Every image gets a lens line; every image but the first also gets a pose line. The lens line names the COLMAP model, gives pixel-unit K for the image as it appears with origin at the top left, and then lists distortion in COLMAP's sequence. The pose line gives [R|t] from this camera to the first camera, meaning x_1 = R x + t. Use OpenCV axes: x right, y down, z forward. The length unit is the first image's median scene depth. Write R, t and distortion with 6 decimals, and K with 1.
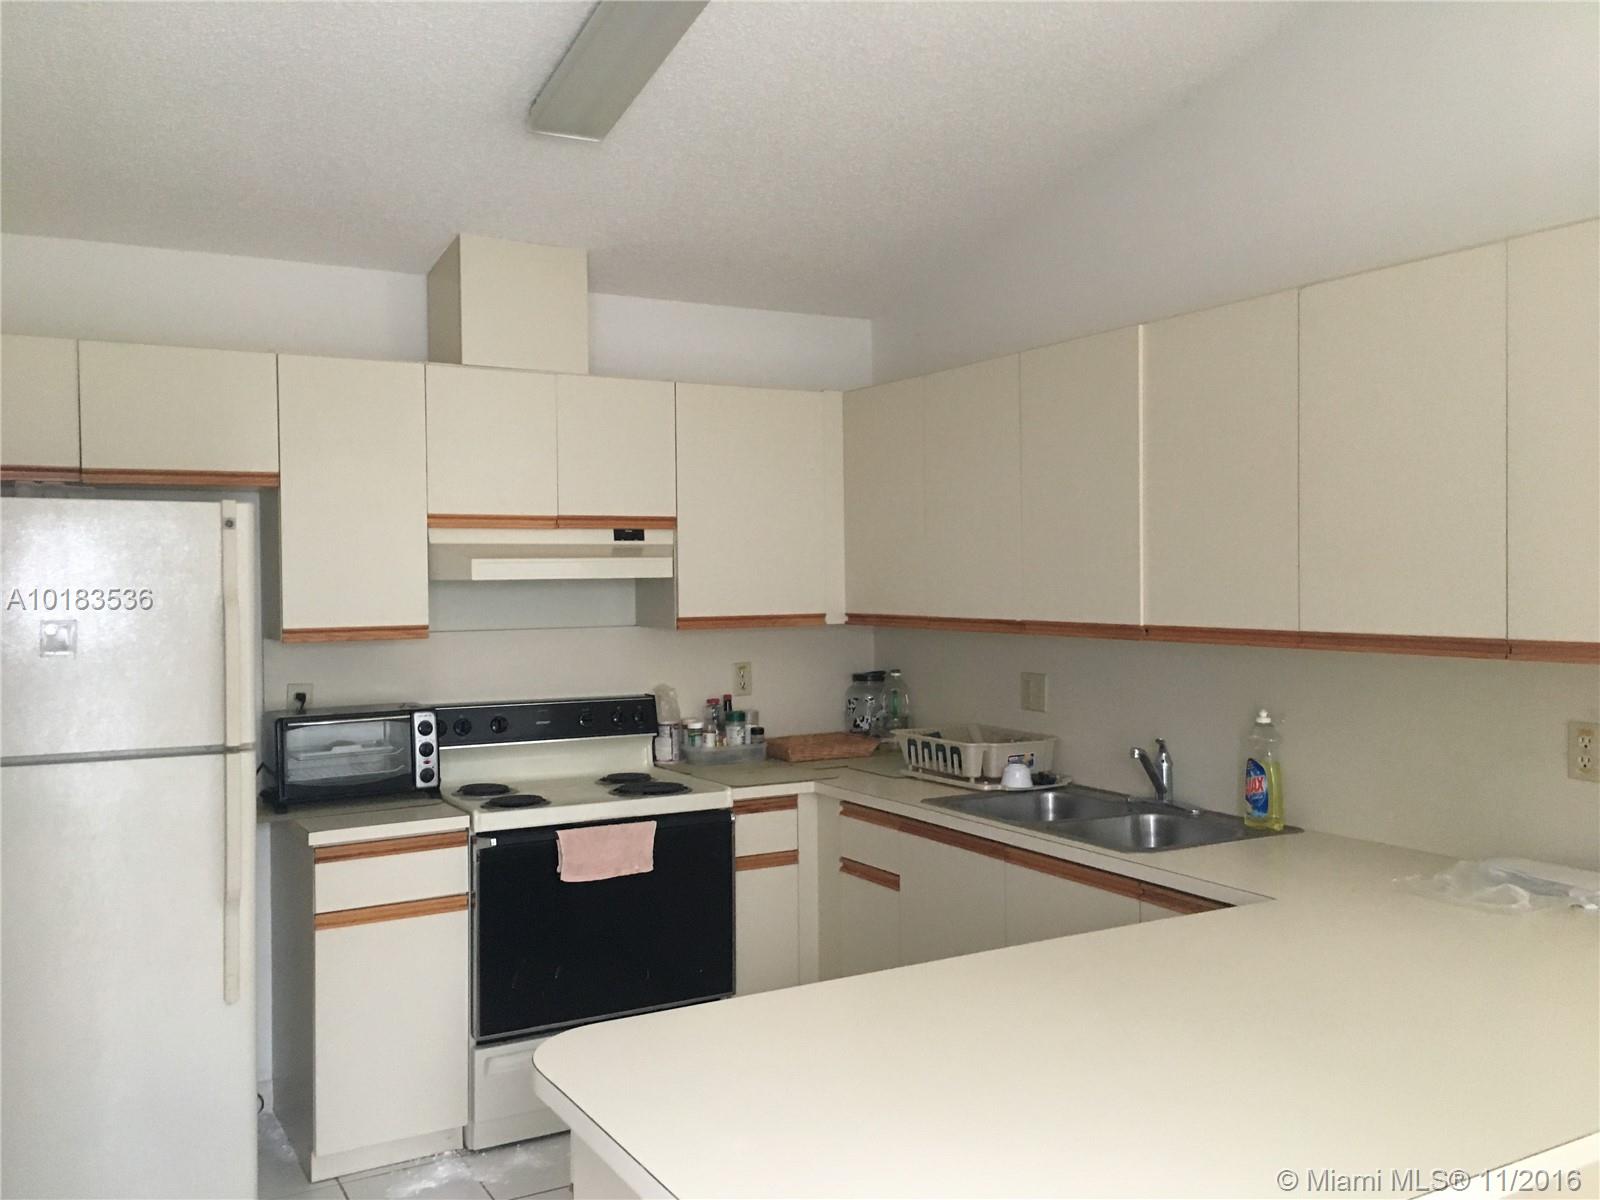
lens RADIAL K [[1387.7, 0, 800.0], [0, 1387.7, 600.0], [0, 0, 1]] dist [0.107996, 0.005011]
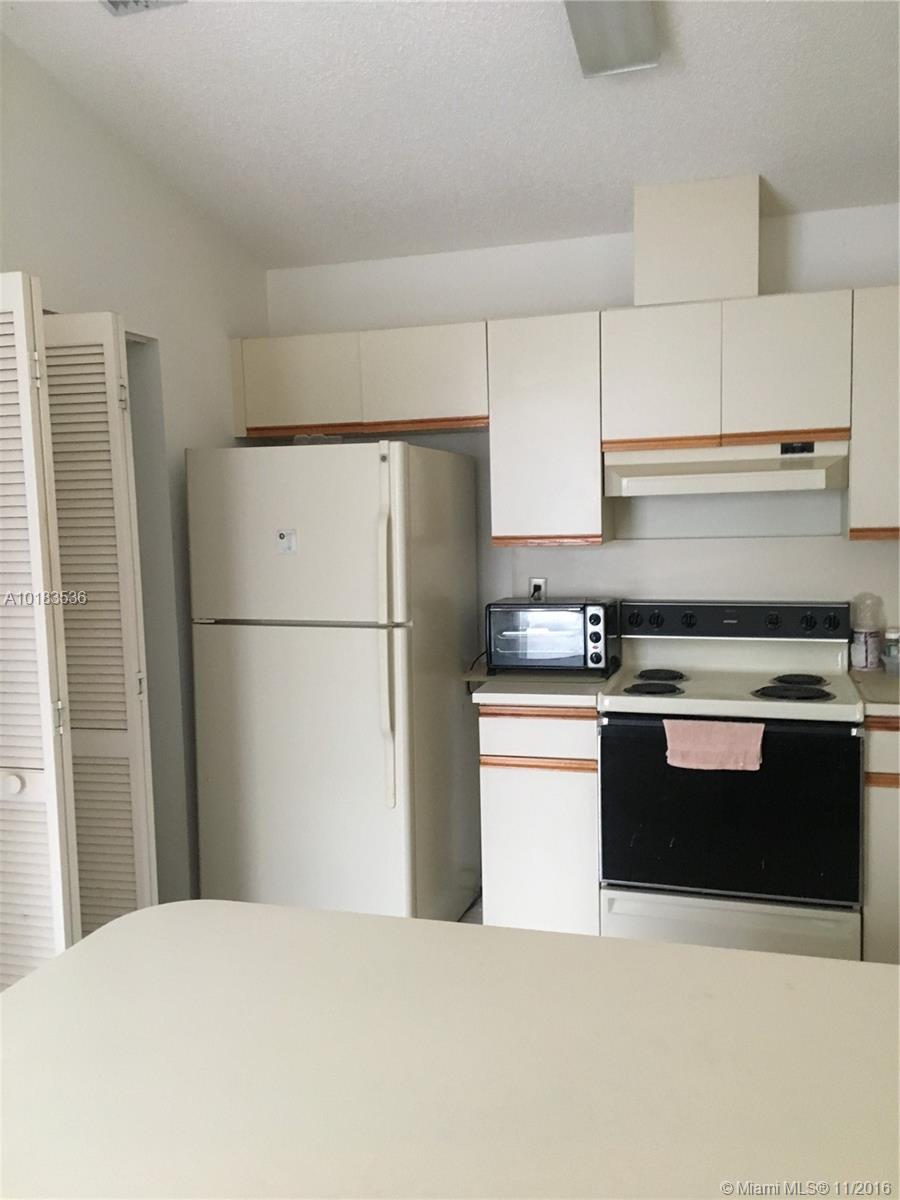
lens RADIAL K [[1040.8, 0, 450.0], [0, 1040.8, 600.0], [0, 0, 1]] dist [0.107996, 0.005011]
pose [[0.698021, 0.057015, -0.713804, 0.287548], [0.007289, 0.996208, 0.086700, -0.004454], [0.716040, -0.065721, 0.694959, 0.283152]]
